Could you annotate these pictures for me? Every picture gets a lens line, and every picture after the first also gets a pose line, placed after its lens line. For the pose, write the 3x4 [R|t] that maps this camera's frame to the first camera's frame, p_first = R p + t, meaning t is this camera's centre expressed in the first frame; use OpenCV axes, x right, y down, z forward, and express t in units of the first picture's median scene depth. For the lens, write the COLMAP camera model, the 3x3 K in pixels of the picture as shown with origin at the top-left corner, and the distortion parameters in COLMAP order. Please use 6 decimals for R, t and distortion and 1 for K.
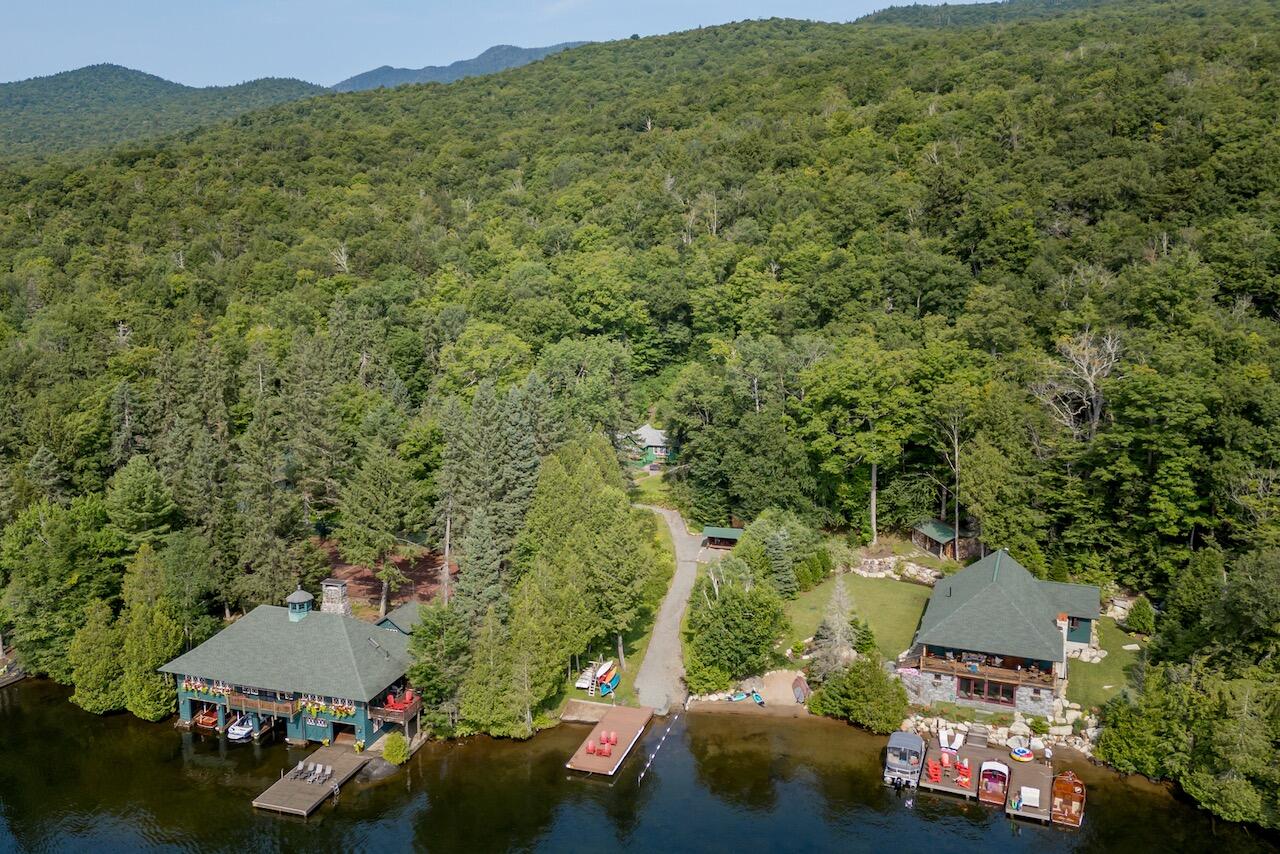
lens RADIAL K [[913.8, 0, 638.1], [0, 913.8, 426.6], [0, 0, 1]] dist [0.002050, -0.000837]
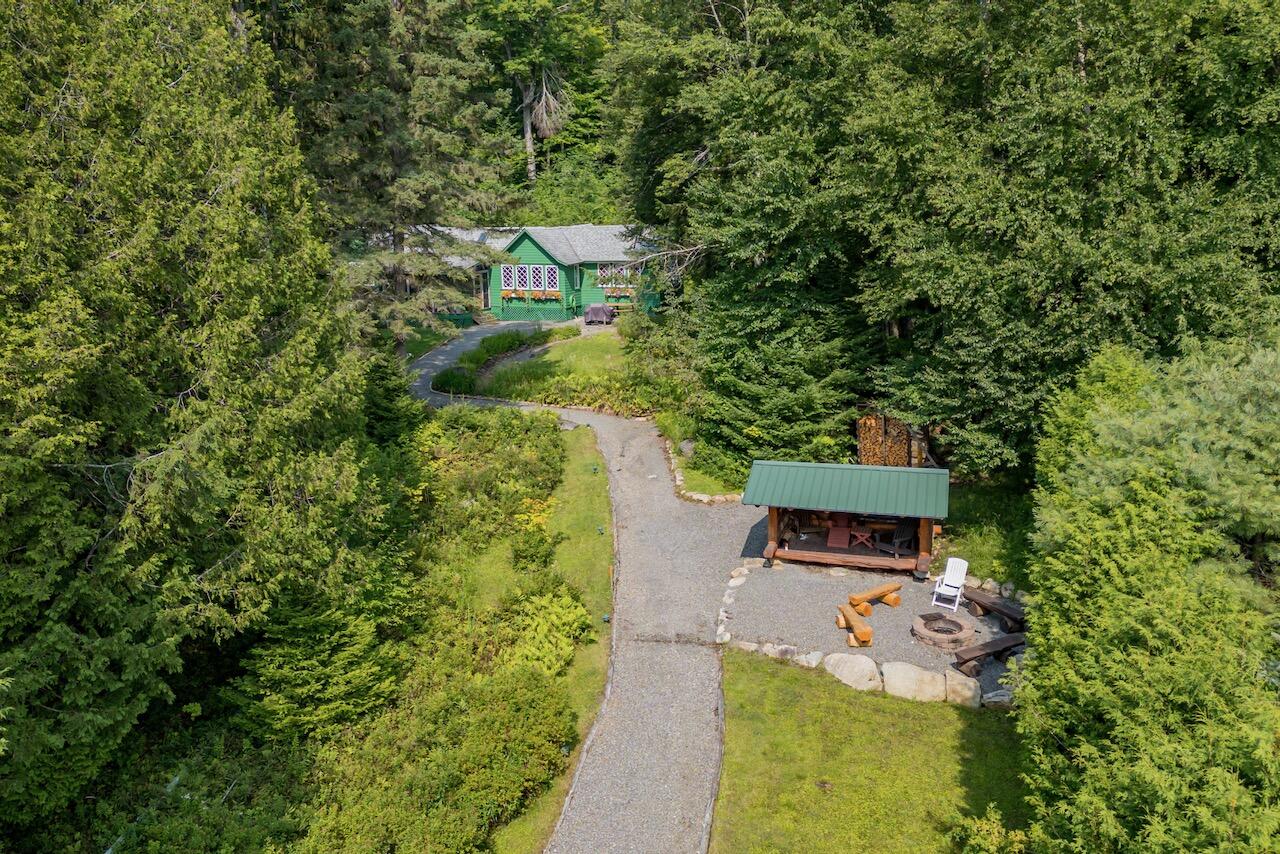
lens RADIAL K [[913.8, 0, 640.4], [0, 913.8, 429.1], [0, 0, 1]] dist [0.002050, -0.000837]
pose [[0.999796, -0.008292, -0.018411, 0.048592], [0.008831, 0.999530, 0.029369, 0.092377], [0.018159, -0.029525, 0.999399, 0.759555]]
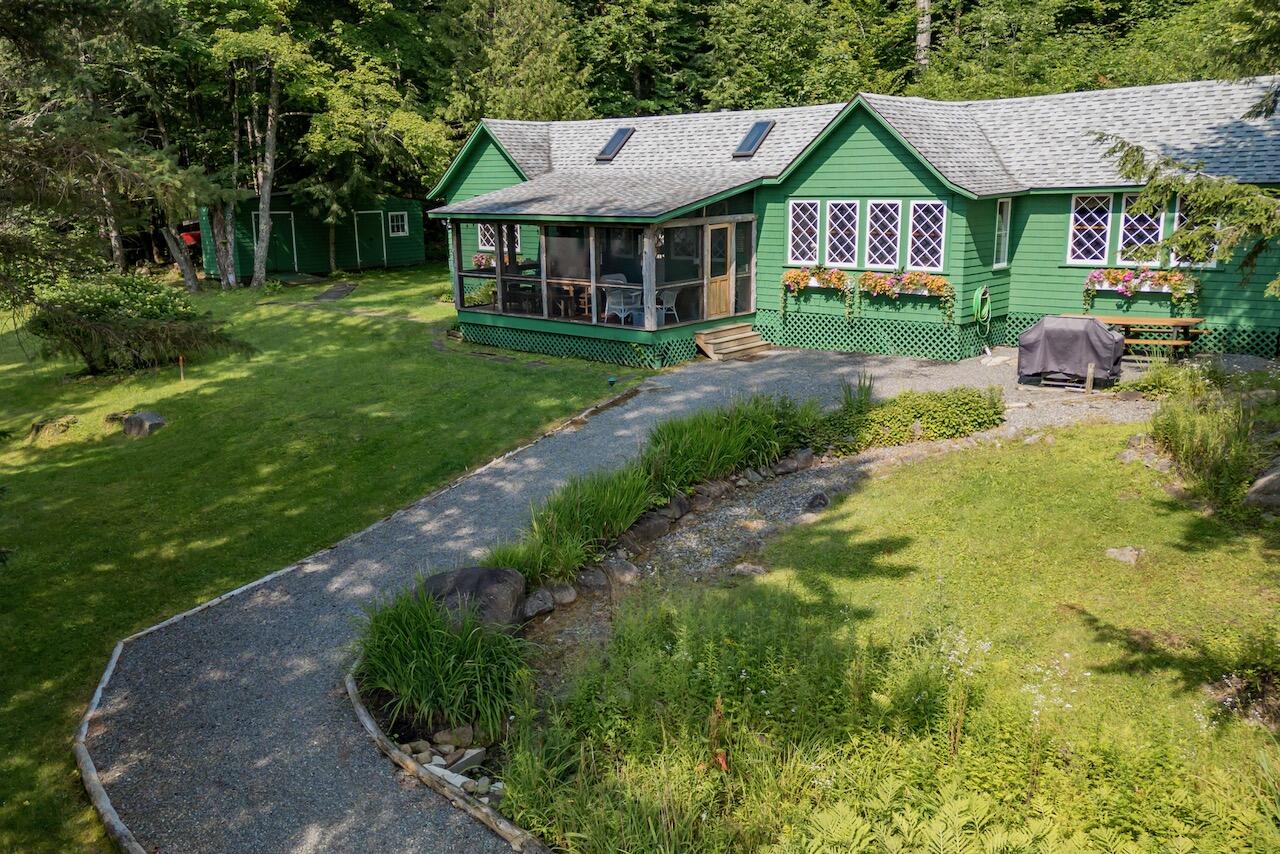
lens RADIAL K [[913.8, 0, 636.9], [0, 913.8, 423.0], [0, 0, 1]] dist [0.002050, -0.000837]
pose [[0.901748, 0.082293, -0.424357, 0.024301], [-0.067033, 0.996457, 0.050795, 0.061414], [0.427034, -0.017358, 0.904069, 1.020392]]
